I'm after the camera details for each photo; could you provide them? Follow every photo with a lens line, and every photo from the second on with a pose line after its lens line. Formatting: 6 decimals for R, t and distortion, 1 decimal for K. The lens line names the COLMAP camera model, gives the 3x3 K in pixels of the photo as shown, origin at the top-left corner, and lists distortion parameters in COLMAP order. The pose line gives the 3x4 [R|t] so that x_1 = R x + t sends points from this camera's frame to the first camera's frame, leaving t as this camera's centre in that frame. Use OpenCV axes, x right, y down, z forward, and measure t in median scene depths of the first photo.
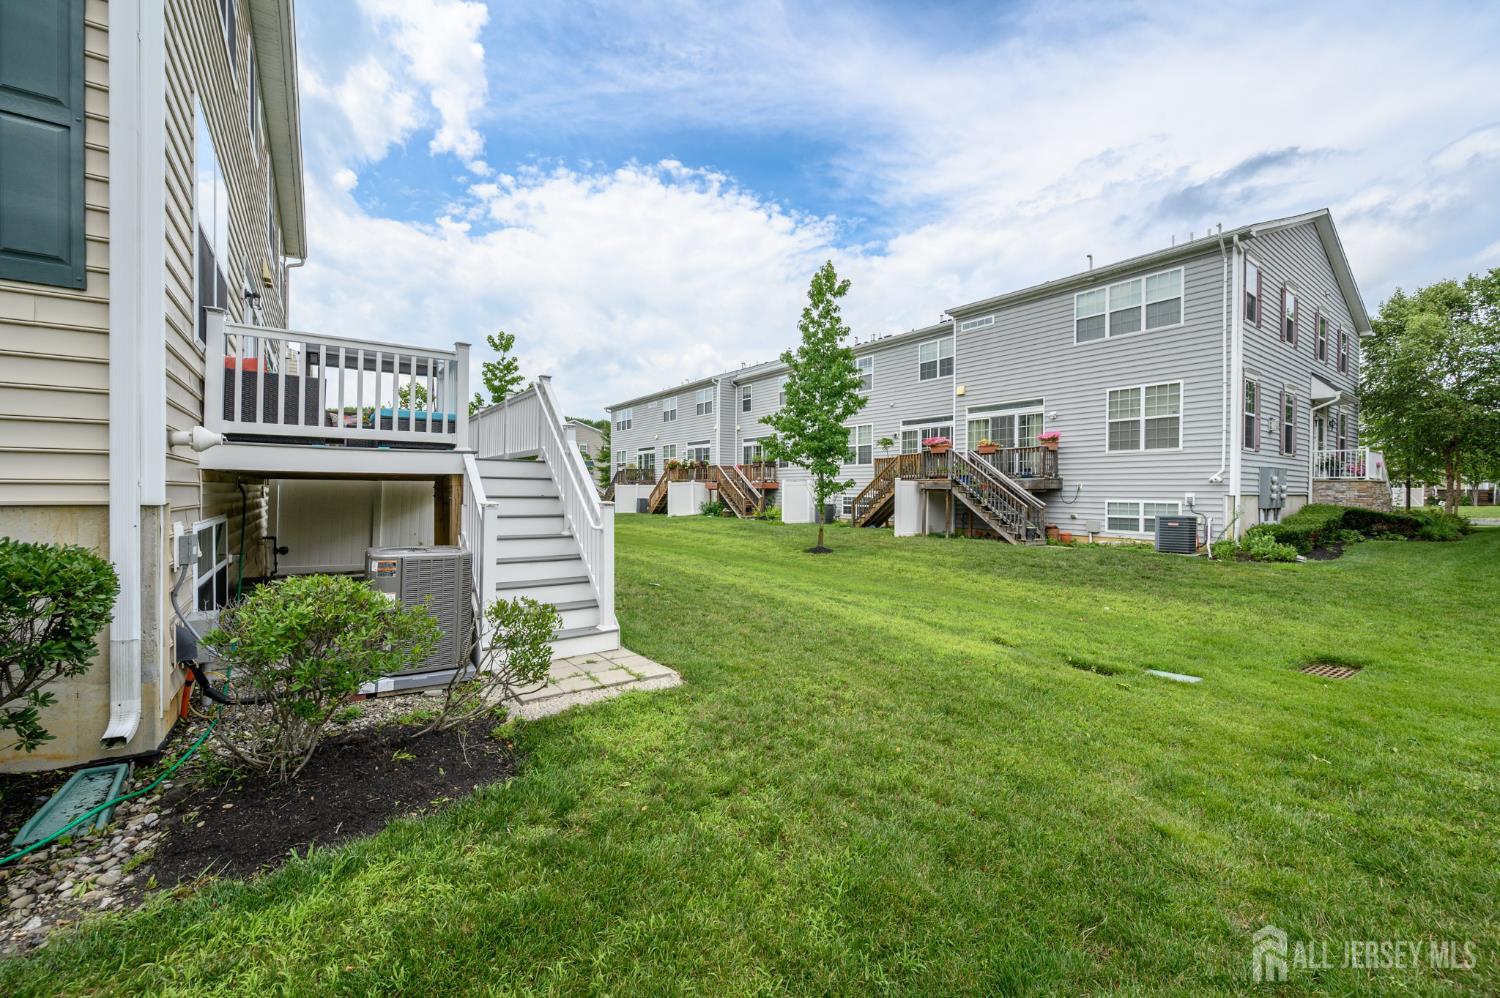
lens RADIAL K [[593.8, 0, 745.6], [0, 593.8, 494.8], [0, 0, 1]] dist [0.001219, -0.000049]
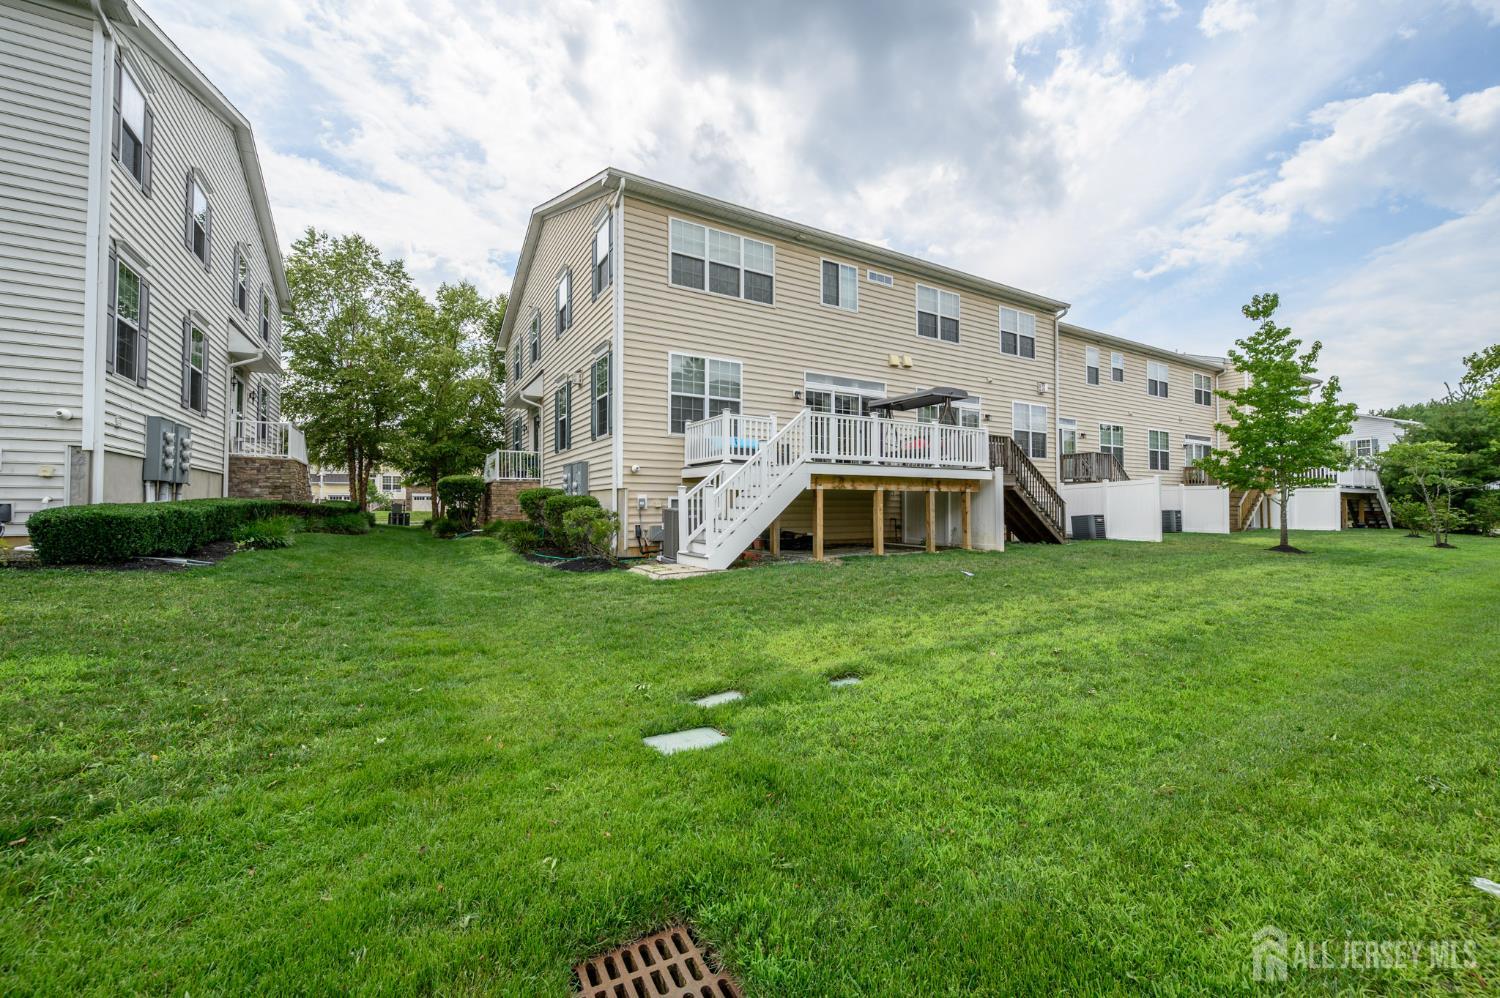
lens RADIAL K [[579.3, 0, 745.7], [0, 579.3, 490.7], [0, 0, 1]] dist [0.004417, -0.000146]
pose [[0.092569, 0.029010, 0.995284, 0.273588], [0.011790, 0.999473, -0.030229, 0.058174], [-0.995637, 0.014533, 0.092178, 0.268675]]
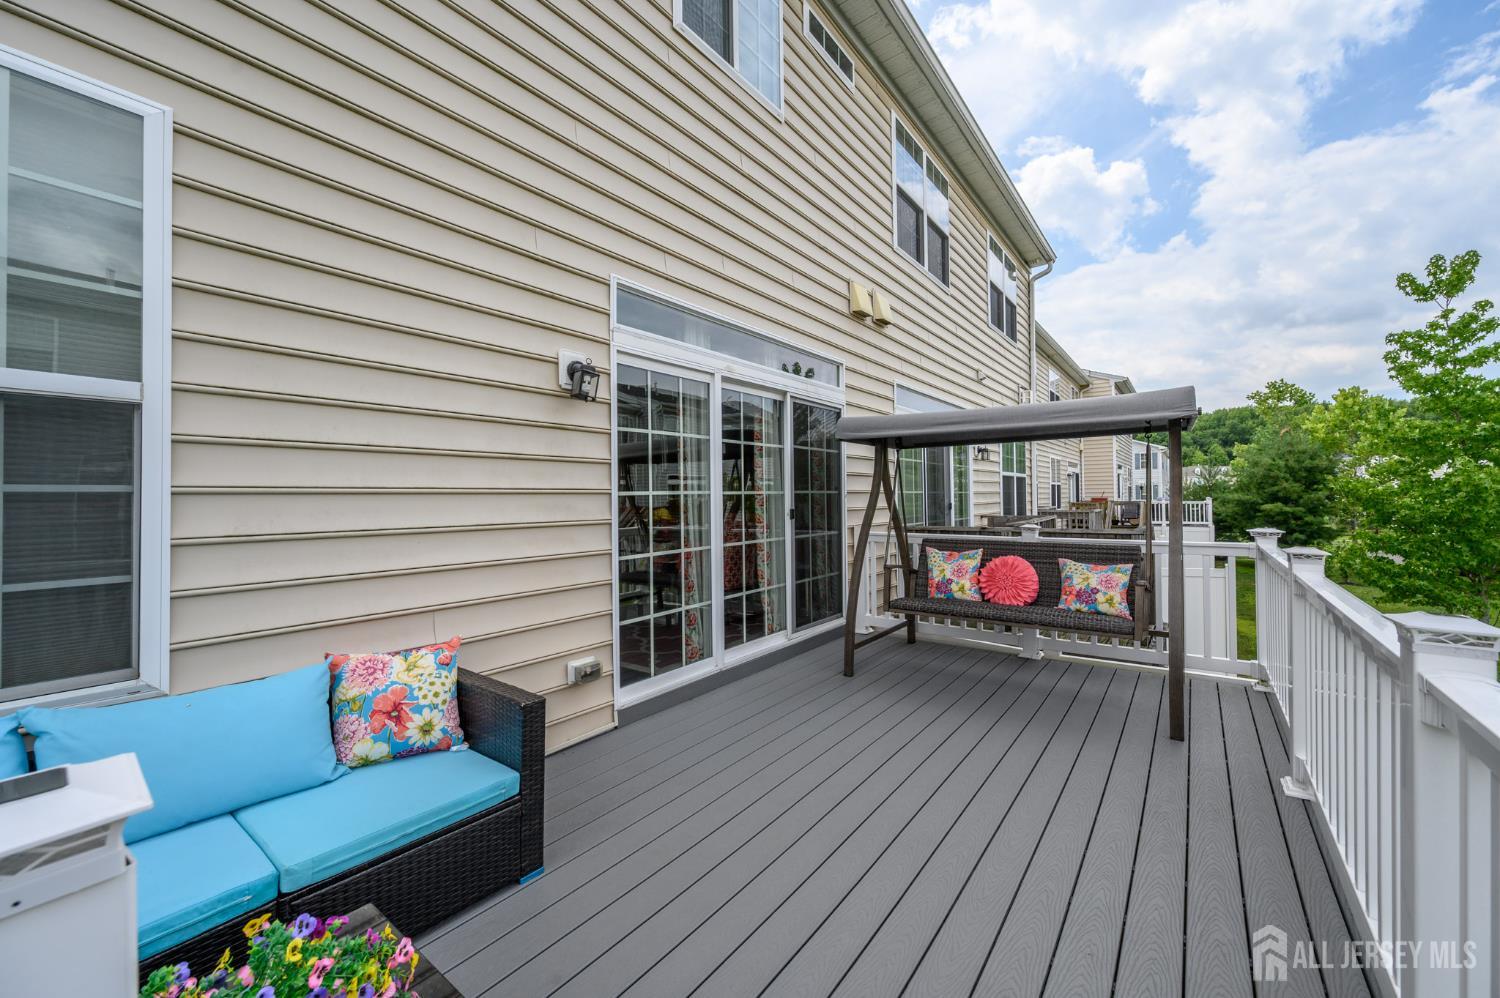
lens RADIAL K [[585.1, 0, 750.0], [0, 585.1, 499.0], [0, 0, 1]] dist [0.000048, -0.000102]
pose [[-0.288770, 0.001533, 0.957397, 0.928555], [0.021247, 0.999763, 0.004807, -0.068909], [-0.957163, 0.021730, -0.288734, 0.272092]]
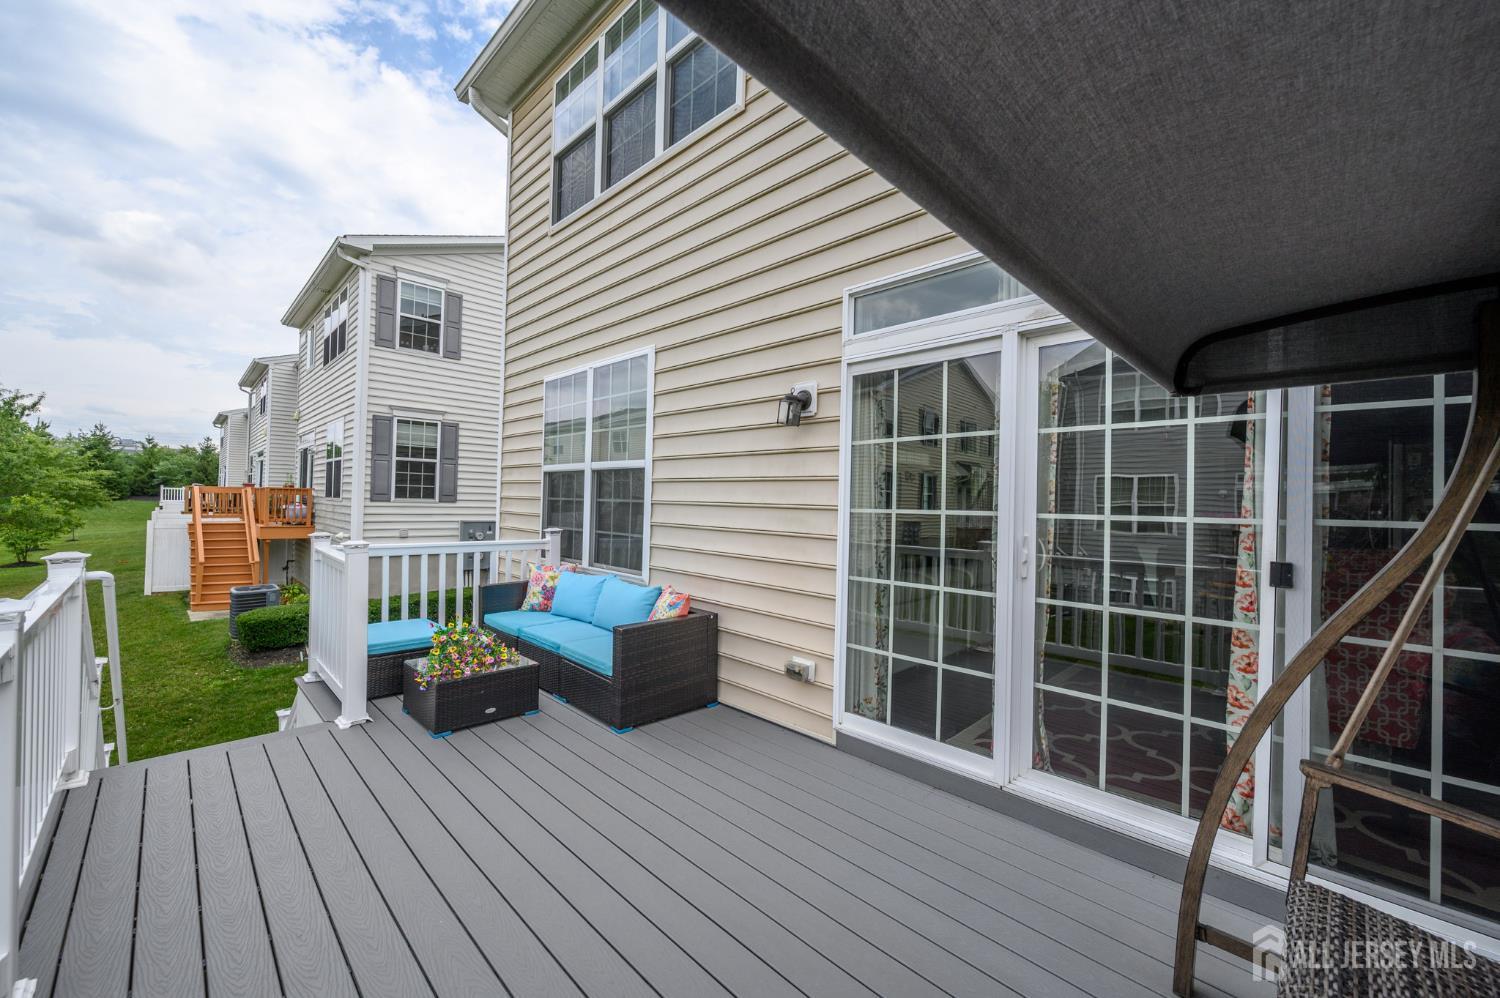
lens RADIAL K [[593.8, 0, 745.6], [0, 593.8, 494.8], [0, 0, 1]] dist [0.001219, -0.000049]
pose [[0.988570, 0.022038, 0.149144, 1.069689], [-0.019405, 0.999630, -0.019084, -0.071360], [-0.149509, 0.015972, 0.988631, 0.067334]]
